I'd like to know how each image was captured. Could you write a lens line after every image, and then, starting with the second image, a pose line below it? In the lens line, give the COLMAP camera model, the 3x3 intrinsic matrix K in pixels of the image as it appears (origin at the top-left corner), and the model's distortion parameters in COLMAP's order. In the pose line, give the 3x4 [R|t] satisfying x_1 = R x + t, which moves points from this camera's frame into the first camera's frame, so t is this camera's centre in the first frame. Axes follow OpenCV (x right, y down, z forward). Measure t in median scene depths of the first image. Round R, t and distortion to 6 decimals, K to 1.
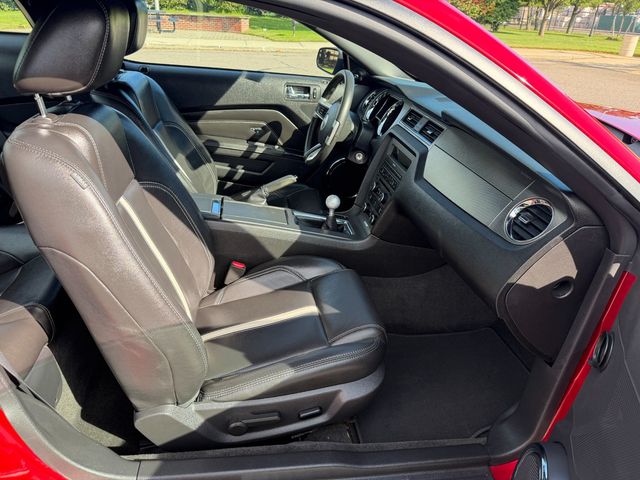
lens RADIAL K [[454.9, 0, 320.0], [0, 454.9, 240.0], [0, 0, 1]] dist [0.190735, -0.386060]
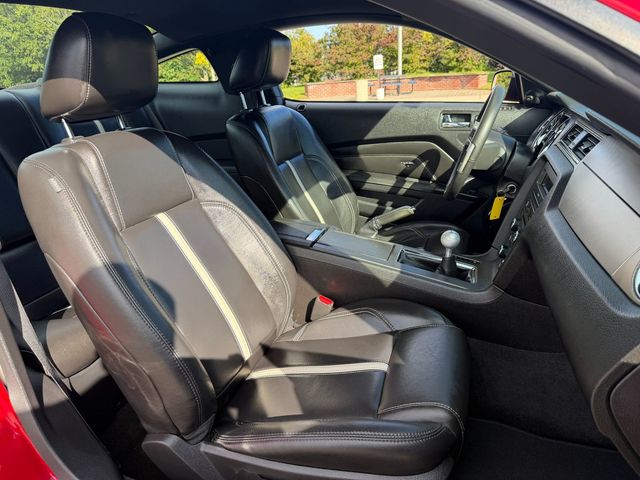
lens RADIAL K [[459.3, 0, 320.0], [0, 459.3, 240.0], [0, 0, 1]] dist [0.106744, -0.150424]
pose [[0.880135, 0.067037, -0.469967, 0.197574], [-0.123088, 0.988349, -0.089533, 0.017041], [0.458489, 0.136649, 0.878131, 0.181942]]
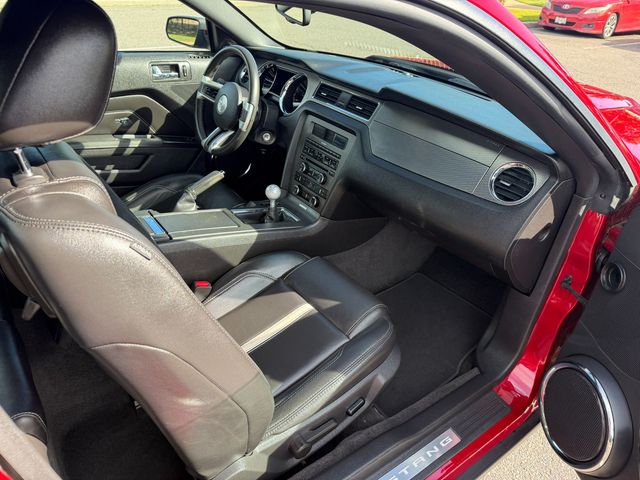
lens RADIAL K [[458.8, 0, 320.0], [0, 458.8, 240.0], [0, 0, 1]] dist [0.078448, -0.070941]
pose [[0.887786, -0.243114, 0.390809, -0.269683], [0.203796, 0.968977, 0.139823, -0.095282], [-0.412677, -0.044488, 0.909790, 0.081370]]
